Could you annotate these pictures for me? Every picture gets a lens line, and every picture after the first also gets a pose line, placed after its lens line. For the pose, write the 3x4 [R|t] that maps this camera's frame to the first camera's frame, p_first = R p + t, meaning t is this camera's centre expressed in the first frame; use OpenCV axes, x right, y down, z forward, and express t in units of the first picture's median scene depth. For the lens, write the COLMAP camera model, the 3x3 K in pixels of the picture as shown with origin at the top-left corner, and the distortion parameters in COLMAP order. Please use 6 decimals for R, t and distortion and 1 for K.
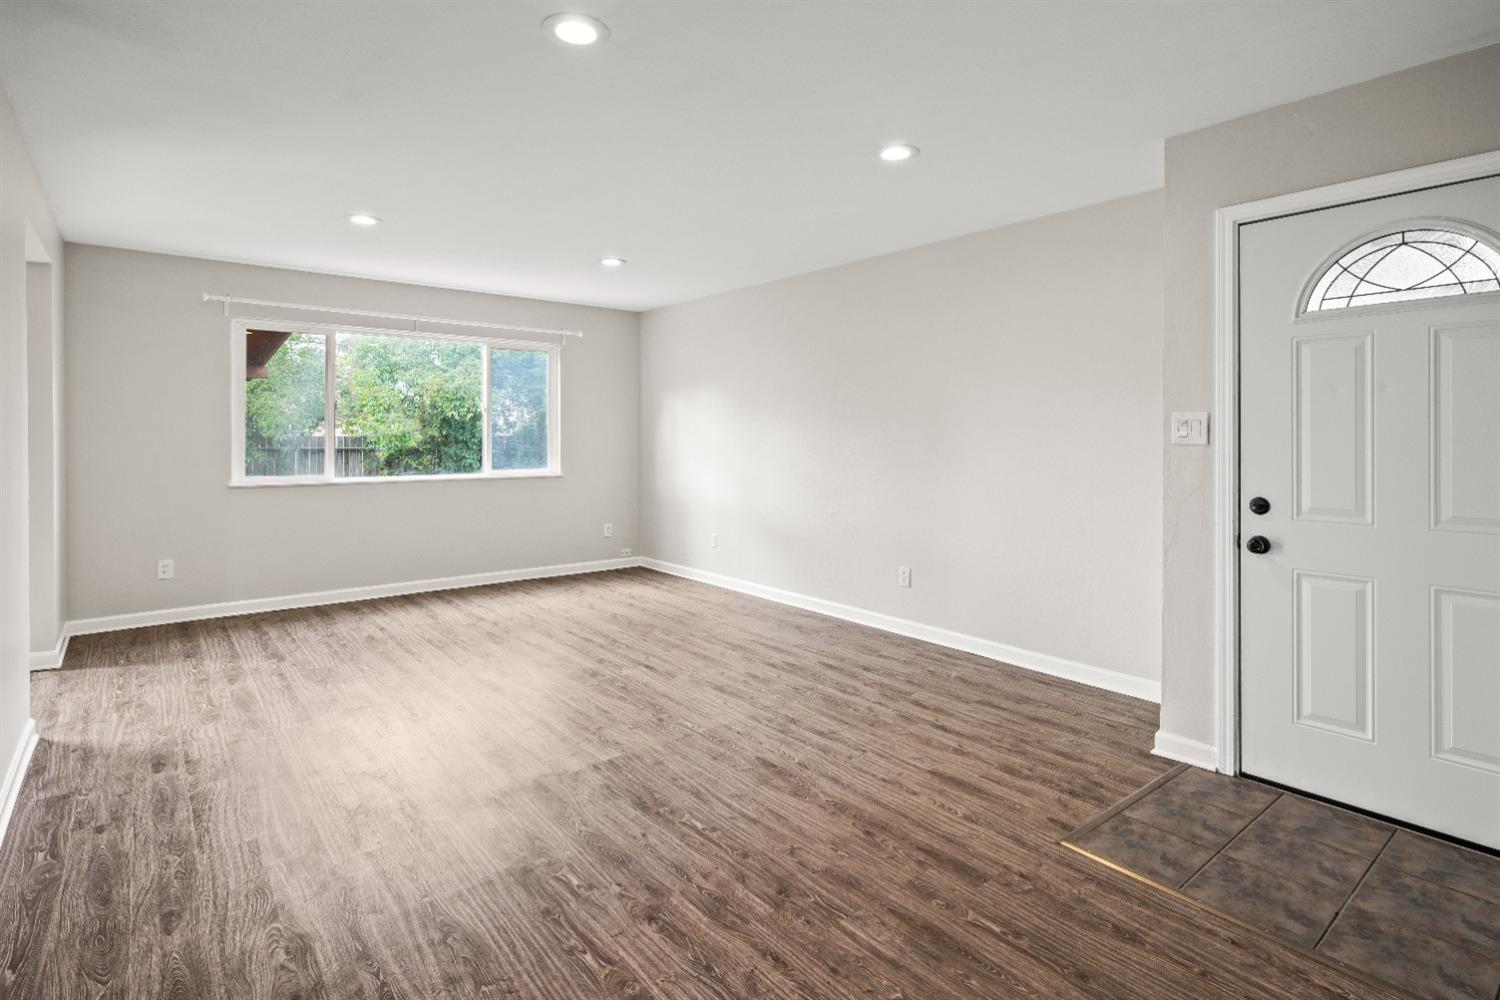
lens RADIAL K [[746.3, 0, 750.9], [0, 746.3, 432.1], [0, 0, 1]] dist [0.000509, 0.000378]
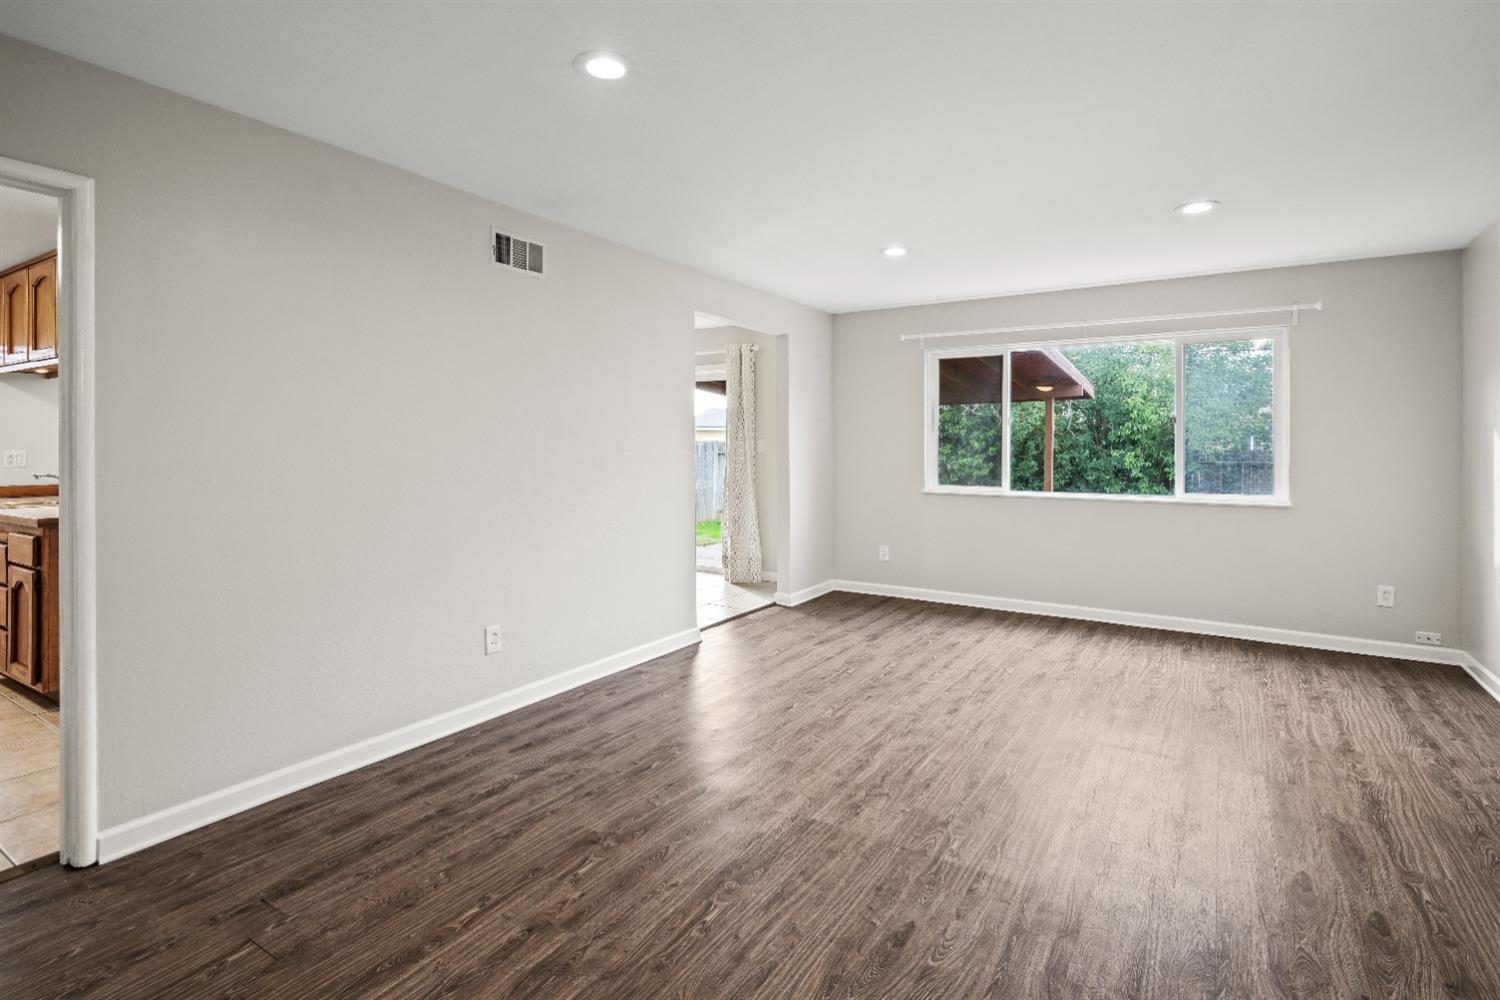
lens RADIAL K [[739.0, 0, 747.3], [0, 739.0, 446.5], [0, 0, 1]] dist [-0.000320, 0.000258]
pose [[0.307688, -0.001158, -0.951486, 0.667449], [0.002041, 0.999998, -0.000557, -0.001382], [0.951485, -0.001771, 0.307690, 0.713559]]
